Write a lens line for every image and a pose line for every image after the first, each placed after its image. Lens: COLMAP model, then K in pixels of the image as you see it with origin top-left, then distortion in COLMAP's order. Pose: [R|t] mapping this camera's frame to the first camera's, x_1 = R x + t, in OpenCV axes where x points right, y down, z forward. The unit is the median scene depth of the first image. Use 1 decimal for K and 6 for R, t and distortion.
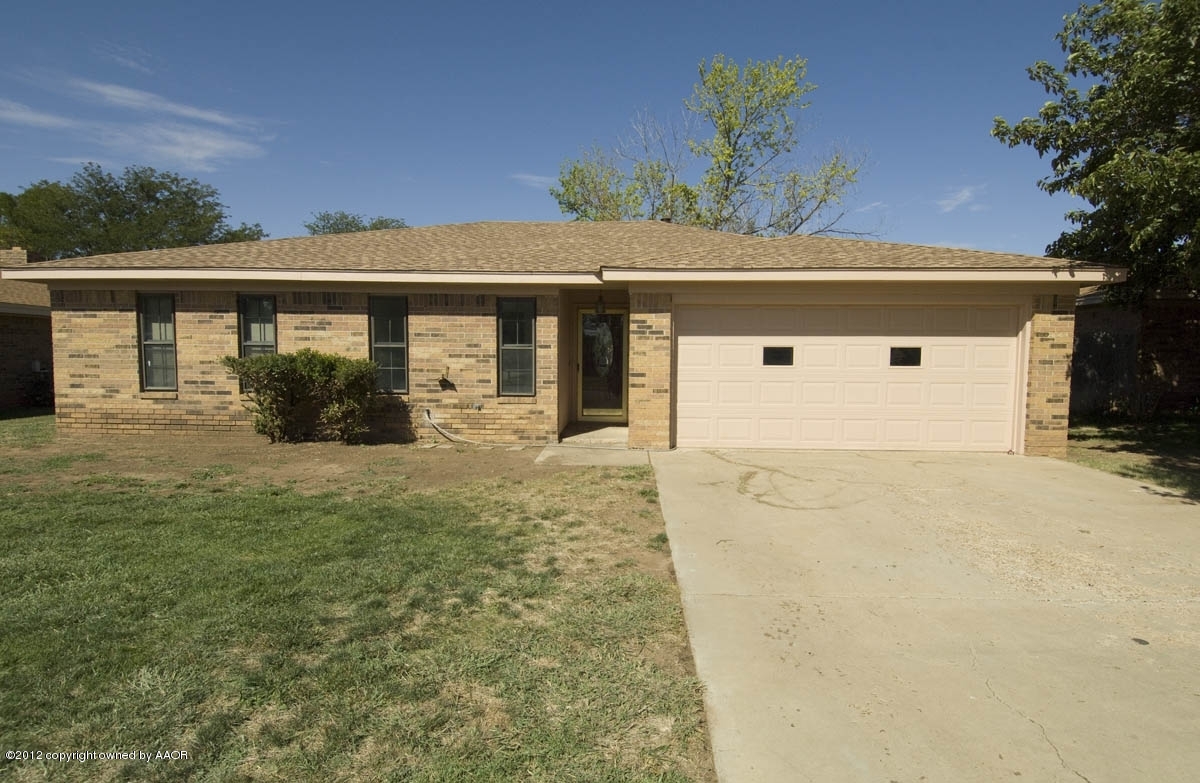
lens RADIAL K [[633.6, 0, 607.3], [0, 633.6, 404.6], [0, 0, 1]] dist [0.049681, -0.052228]
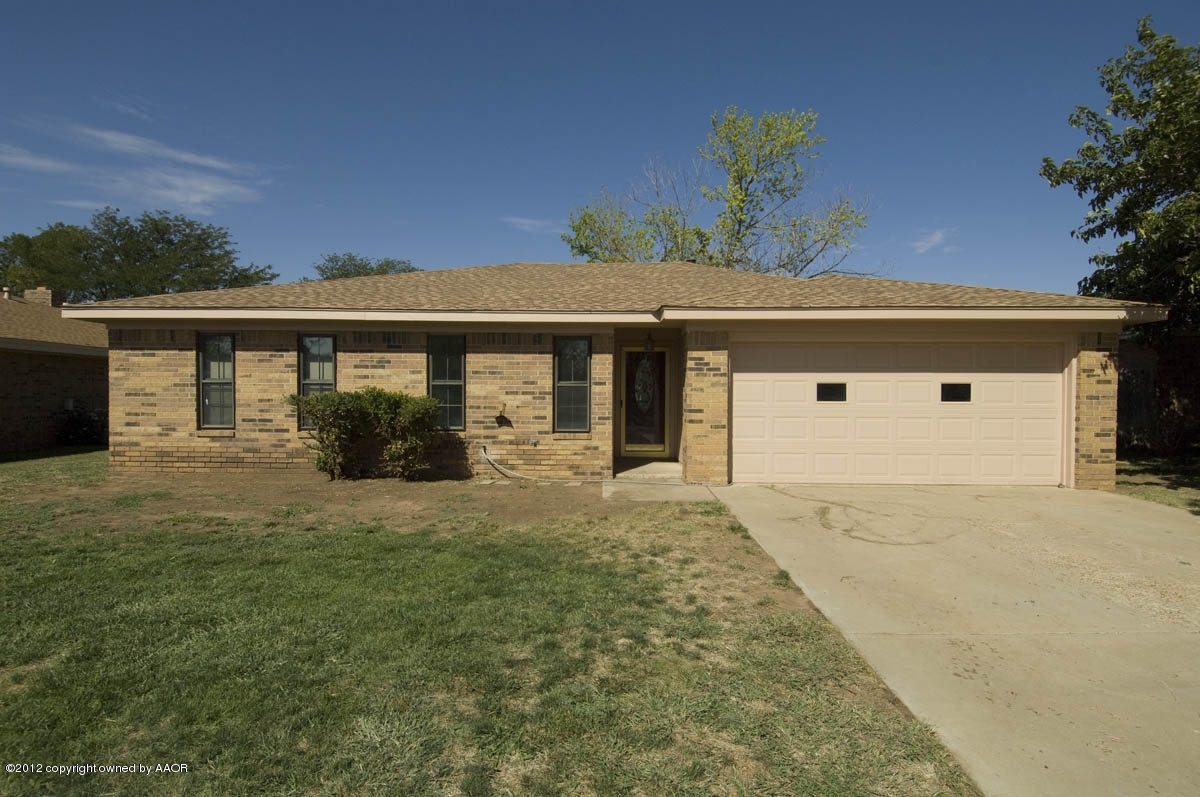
lens RADIAL K [[620.5, 0, 604.3], [0, 620.5, 404.1], [0, 0, 1]] dist [0.055510, -0.058966]
pose [[0.999898, -0.003504, 0.013839, -0.104575], [0.004285, 0.998377, -0.056795, -0.001711], [-0.013618, 0.056849, 0.998290, 0.004549]]
